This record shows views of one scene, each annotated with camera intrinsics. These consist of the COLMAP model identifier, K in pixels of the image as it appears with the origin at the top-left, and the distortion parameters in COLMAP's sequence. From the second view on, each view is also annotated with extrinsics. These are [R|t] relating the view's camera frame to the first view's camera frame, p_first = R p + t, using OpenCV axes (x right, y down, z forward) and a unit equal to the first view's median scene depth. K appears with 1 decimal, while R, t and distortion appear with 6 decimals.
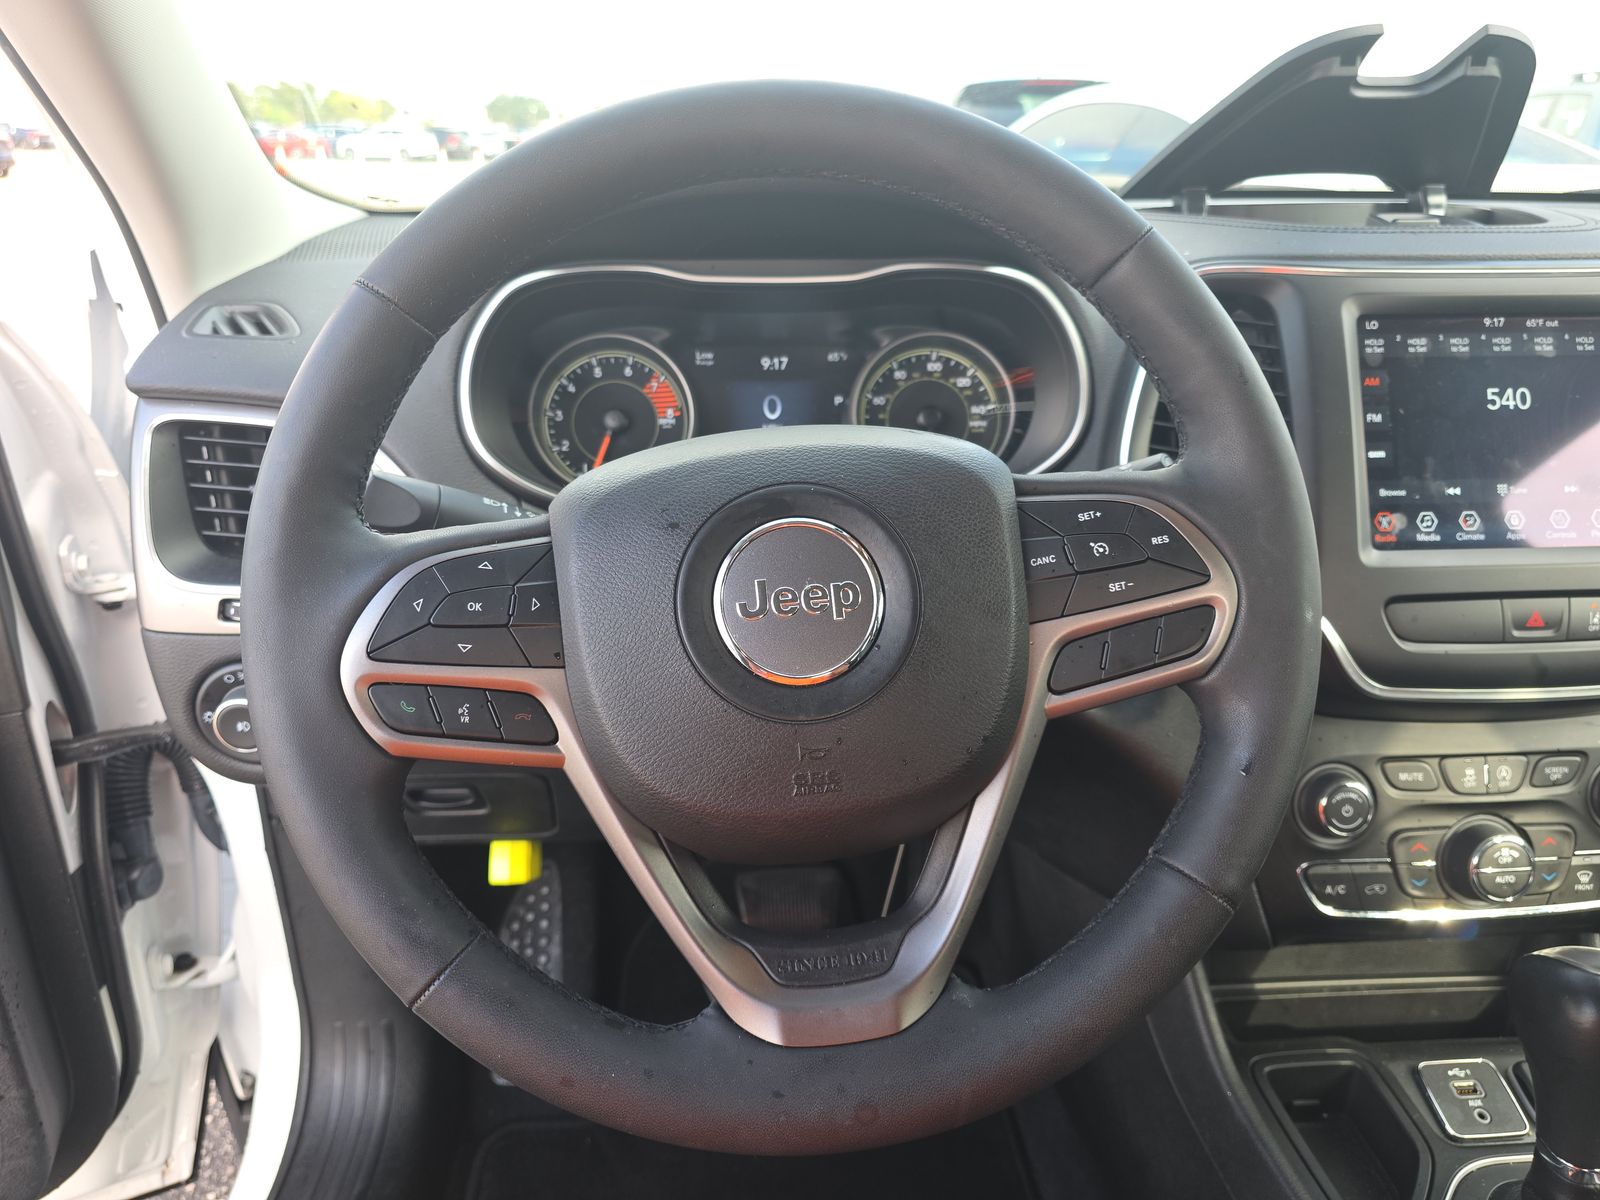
lens RADIAL K [[1050.4, 0, 786.9], [0, 1050.4, 600.2], [0, 0, 1]] dist [0.018469, -0.028074]
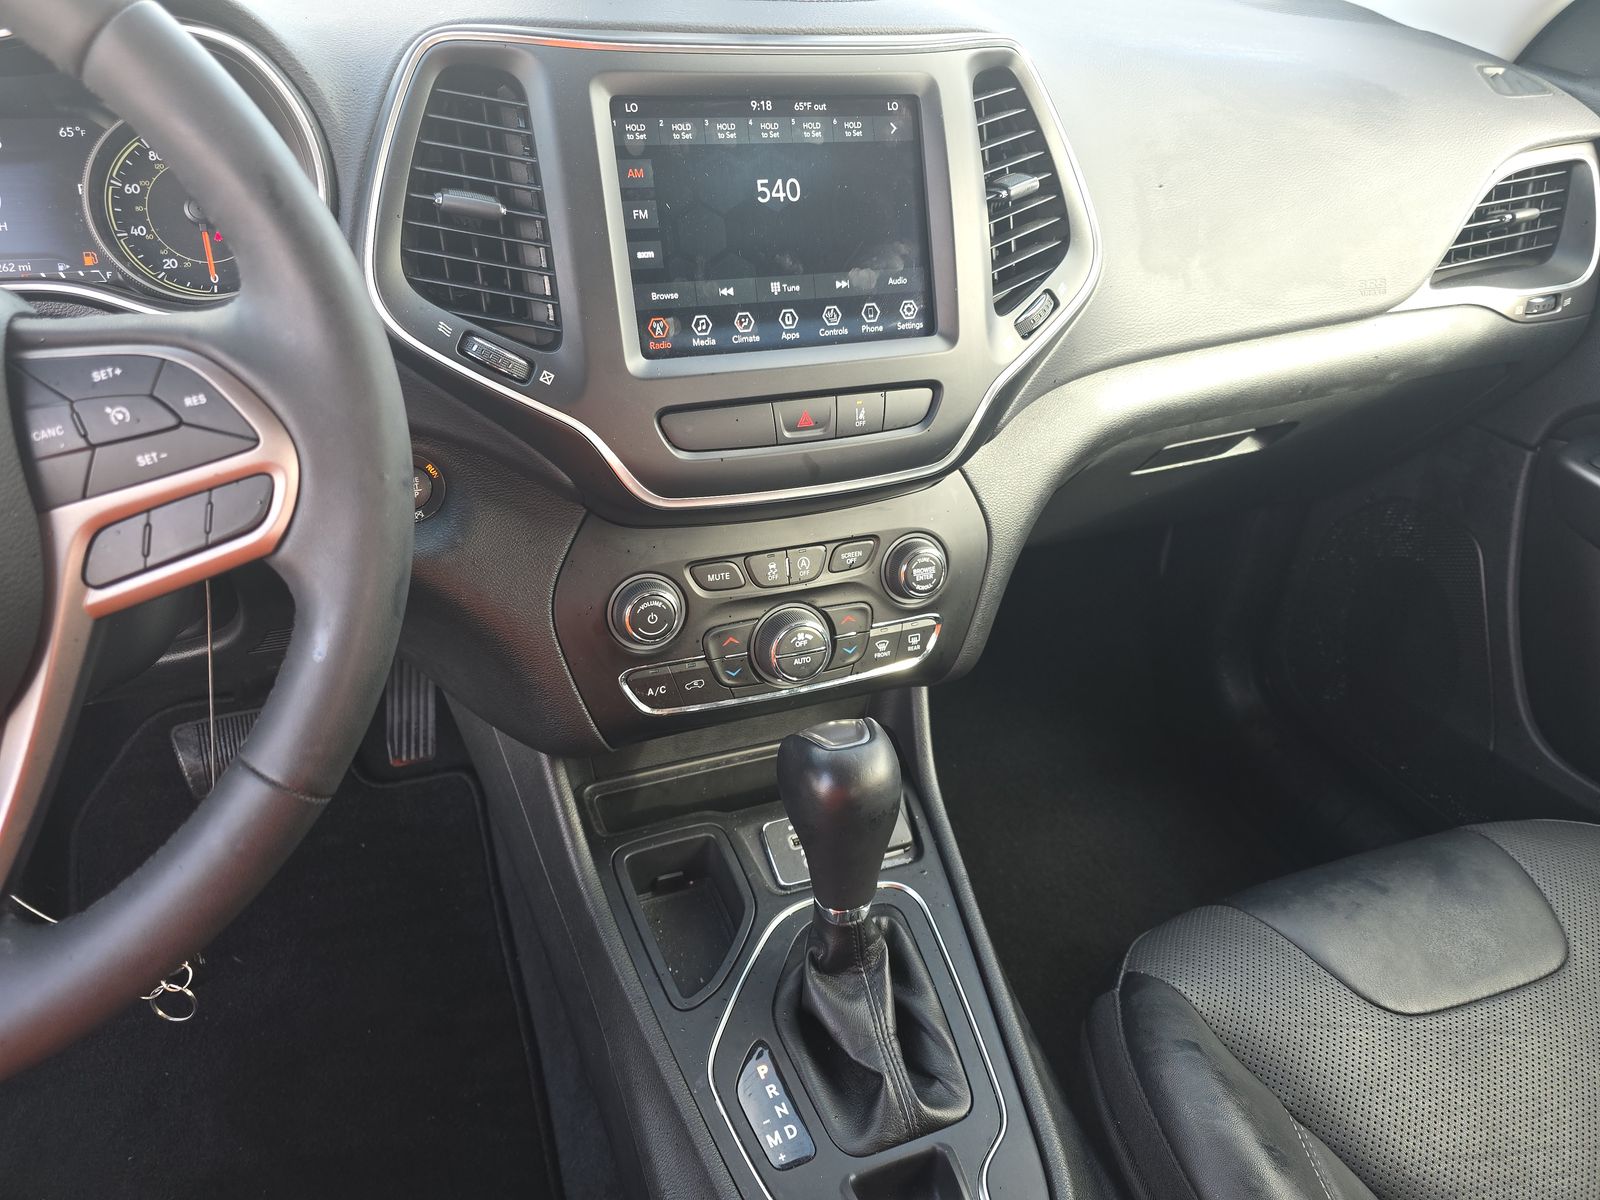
lens RADIAL K [[1050.4, 0, 802.5], [0, 1050.4, 602.0], [0, 0, 1]] dist [0.018469, -0.028074]
pose [[0.948041, -0.125074, 0.292530, 0.364641], [0.056265, 0.970902, 0.232774, -0.045415], [-0.313132, -0.204220, 0.927492, 0.006390]]
